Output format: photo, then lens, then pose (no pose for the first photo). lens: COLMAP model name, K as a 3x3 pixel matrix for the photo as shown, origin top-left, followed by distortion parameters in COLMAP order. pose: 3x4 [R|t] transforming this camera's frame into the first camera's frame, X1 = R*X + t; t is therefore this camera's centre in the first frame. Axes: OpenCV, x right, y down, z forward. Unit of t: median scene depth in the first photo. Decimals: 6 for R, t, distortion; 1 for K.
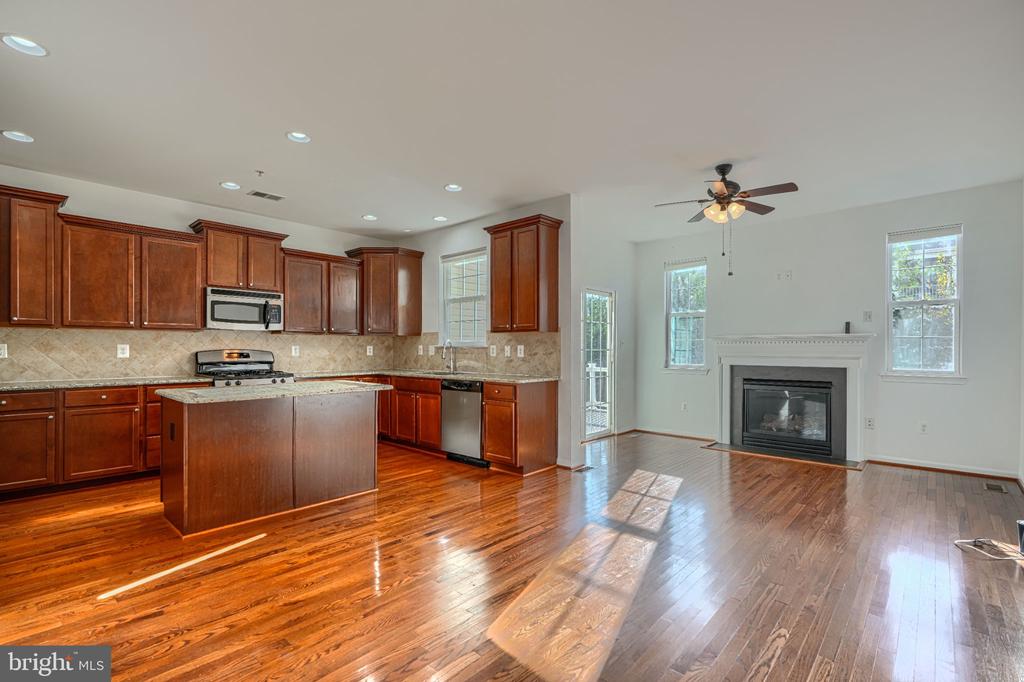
lens RADIAL K [[464.1, 0, 512.6], [0, 464.1, 347.4], [0, 0, 1]] dist [0.000653, 0.000006]
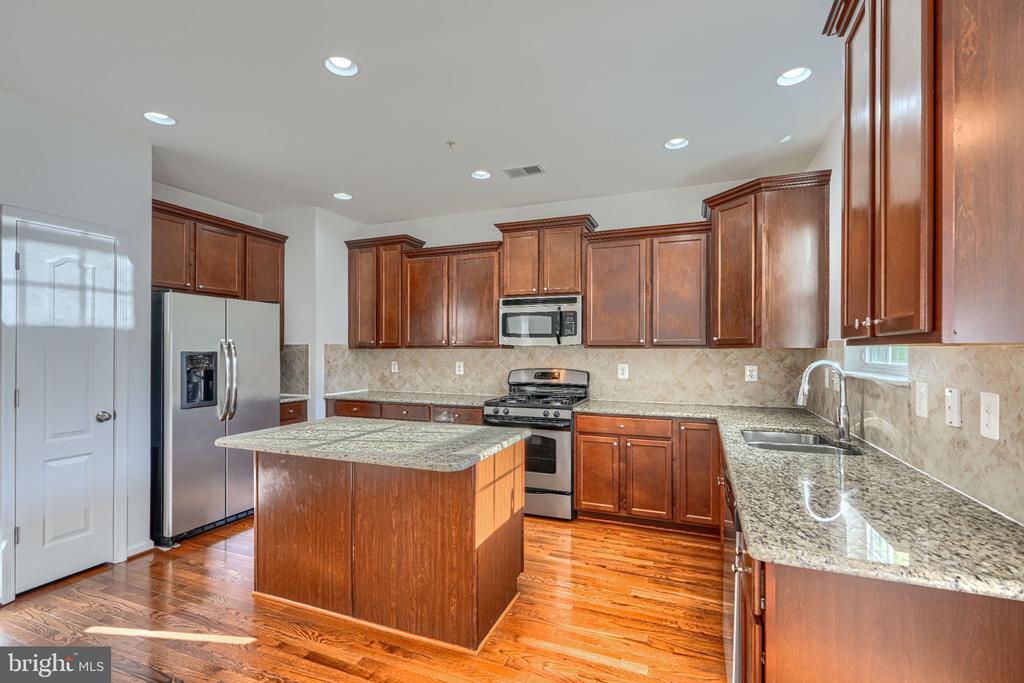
lens RADIAL K [[464.1, 0, 514.3], [0, 464.1, 347.8], [0, 0, 1]] dist [0.000653, 0.000006]
pose [[0.351177, -0.006330, -0.936288, 0.173124], [0.001320, 0.999979, -0.006266, -0.029024], [0.936308, 0.000964, 0.351179, 0.686465]]
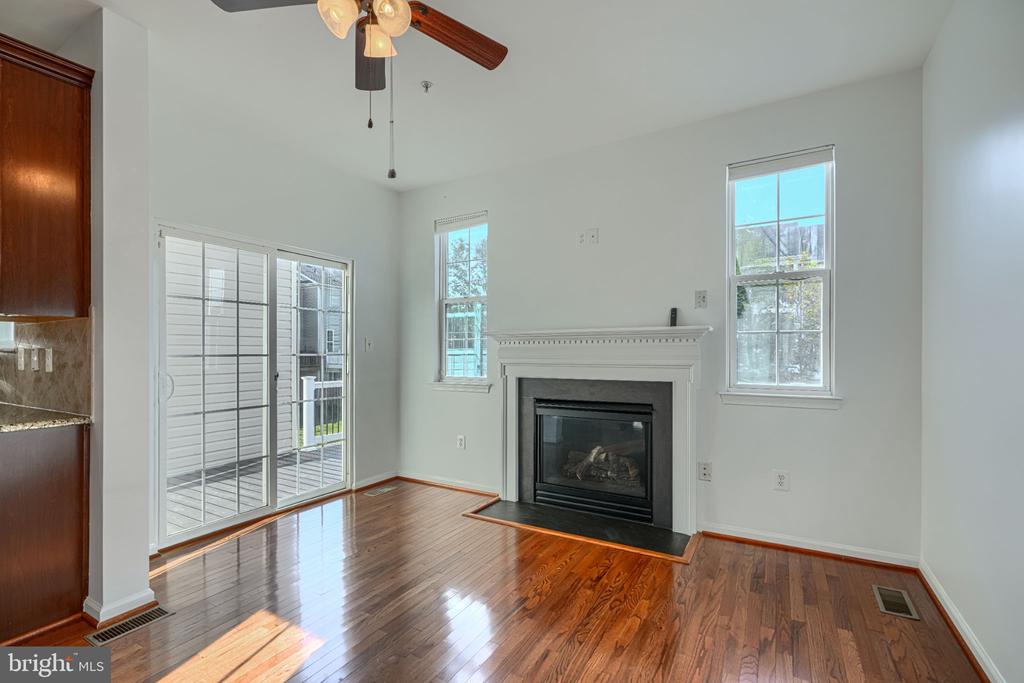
lens RADIAL K [[464.1, 0, 508.1], [0, 464.1, 349.8], [0, 0, 1]] dist [0.000653, 0.000006]
pose [[0.978505, -0.003595, 0.206189, 0.392430], [0.004448, 0.999983, -0.003672, 0.002461], [-0.206173, 0.004510, 0.978505, 0.456502]]
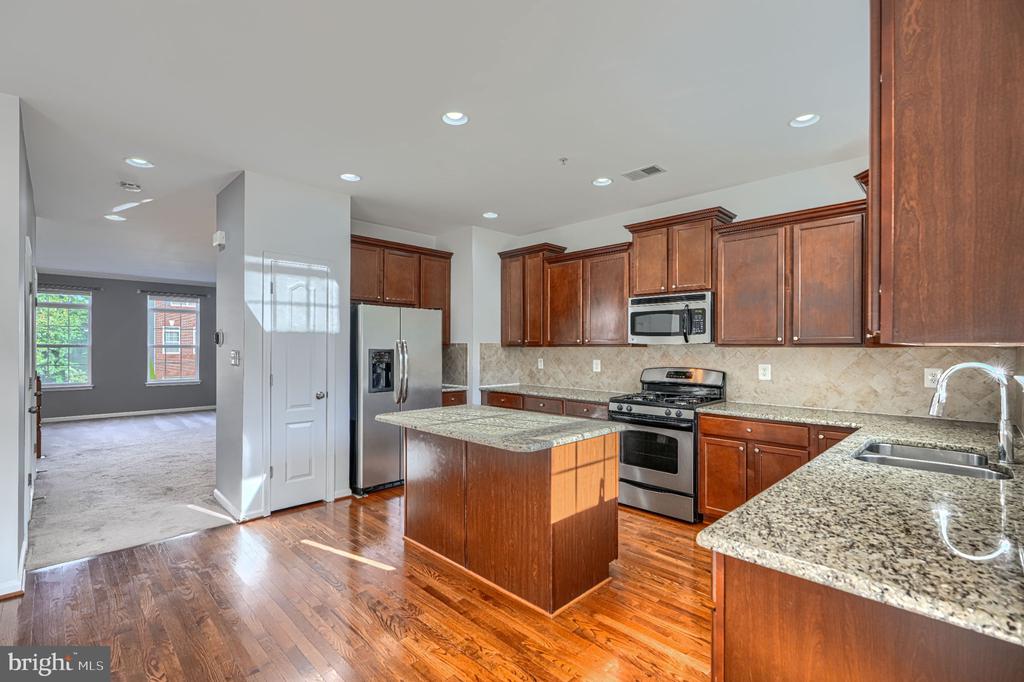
lens RADIAL K [[464.1, 0, 513.9], [0, 464.1, 345.8], [0, 0, 1]] dist [0.000653, 0.000006]
pose [[-0.045182, -0.006320, -0.998959, 0.244925], [-0.001452, 0.999979, -0.006261, -0.029553], [0.998978, 0.001168, -0.045190, 0.784715]]
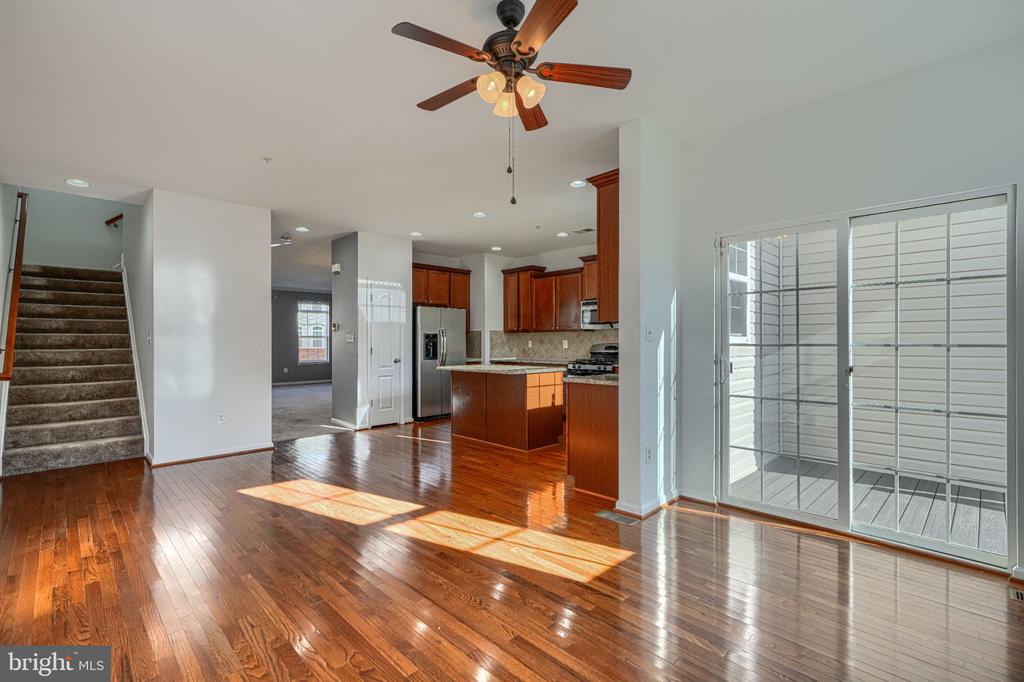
lens RADIAL K [[464.1, 0, 516.7], [0, 464.1, 336.6], [0, 0, 1]] dist [0.000653, 0.000006]
pose [[-0.046323, -0.013731, -0.998832, 0.802573], [0.003268, 0.999898, -0.013897, 0.002367], [0.998921, -0.003907, -0.046273, 0.827638]]
